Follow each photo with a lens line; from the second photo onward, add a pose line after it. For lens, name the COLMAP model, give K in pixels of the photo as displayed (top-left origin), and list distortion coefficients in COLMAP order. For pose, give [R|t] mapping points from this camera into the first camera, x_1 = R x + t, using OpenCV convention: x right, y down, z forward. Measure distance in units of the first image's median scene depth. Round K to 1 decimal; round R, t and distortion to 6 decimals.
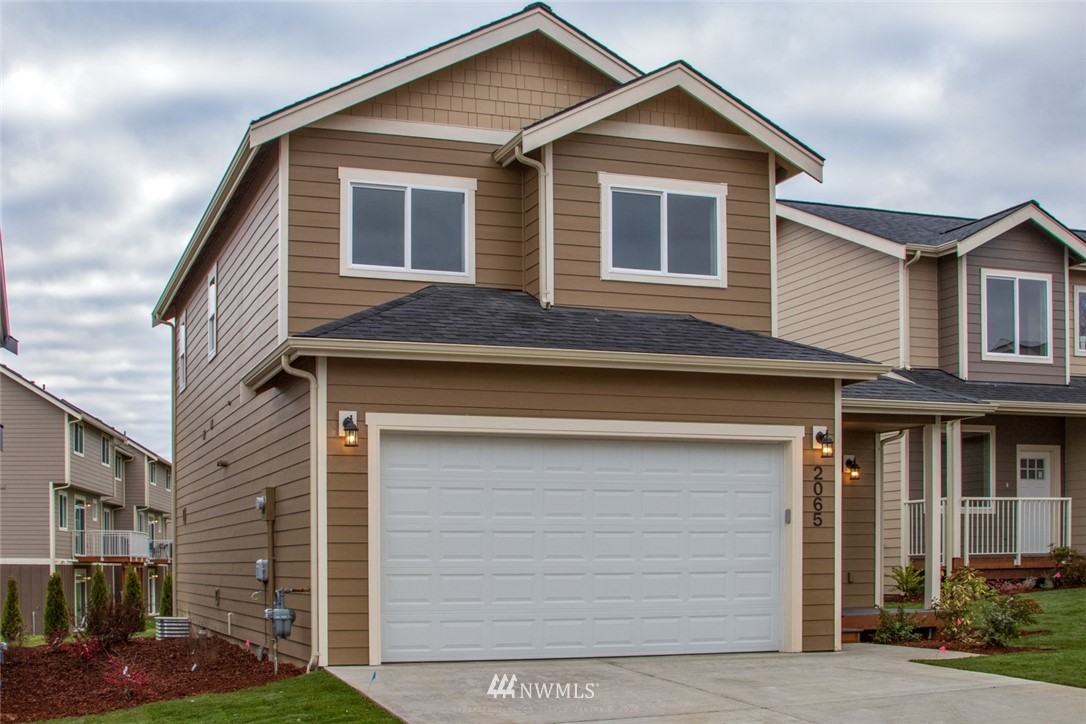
lens RADIAL K [[1247.4, 0, 316.7], [0, 1247.4, 465.3], [0, 0, 1]] dist [-0.085692, 0.031743]
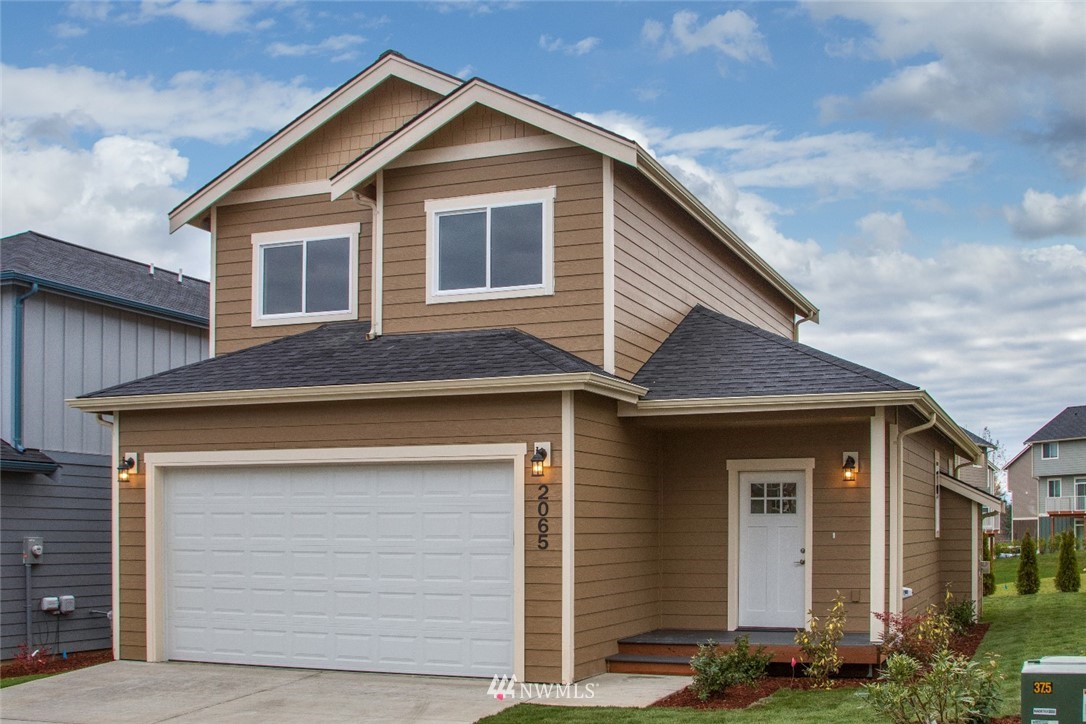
lens RADIAL K [[1220.5, 0, 600.2], [0, 1220.5, 392.2], [0, 0, 1]] dist [-0.085810, 0.057375]
pose [[0.814729, -0.061169, -0.576607, 0.939306], [0.046016, 0.998105, -0.040865, -0.028453], [0.578013, 0.006761, 0.815999, 0.255826]]
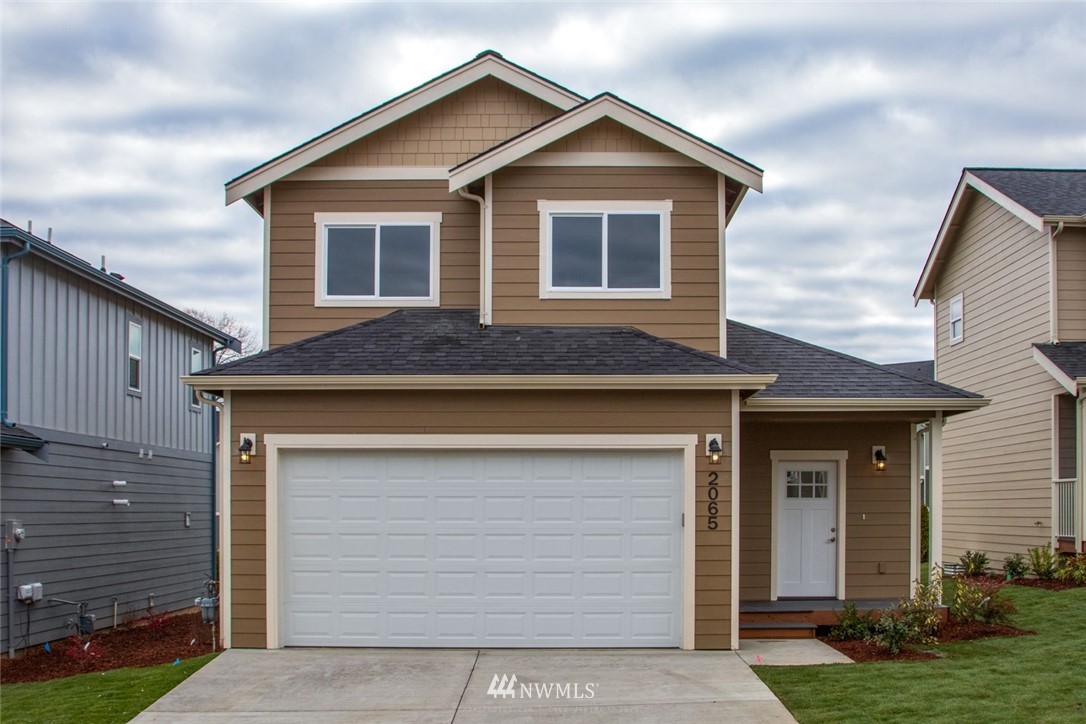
lens RADIAL K [[1236.0, 0, 543.0], [0, 1236.0, 362.0], [0, 0, 1]] dist [-0.095650, -0.023707]
pose [[0.966060, -0.026771, -0.256925, 0.516033], [0.017827, 0.999153, -0.037081, -0.054174], [0.257701, 0.031242, 0.965720, -0.051515]]
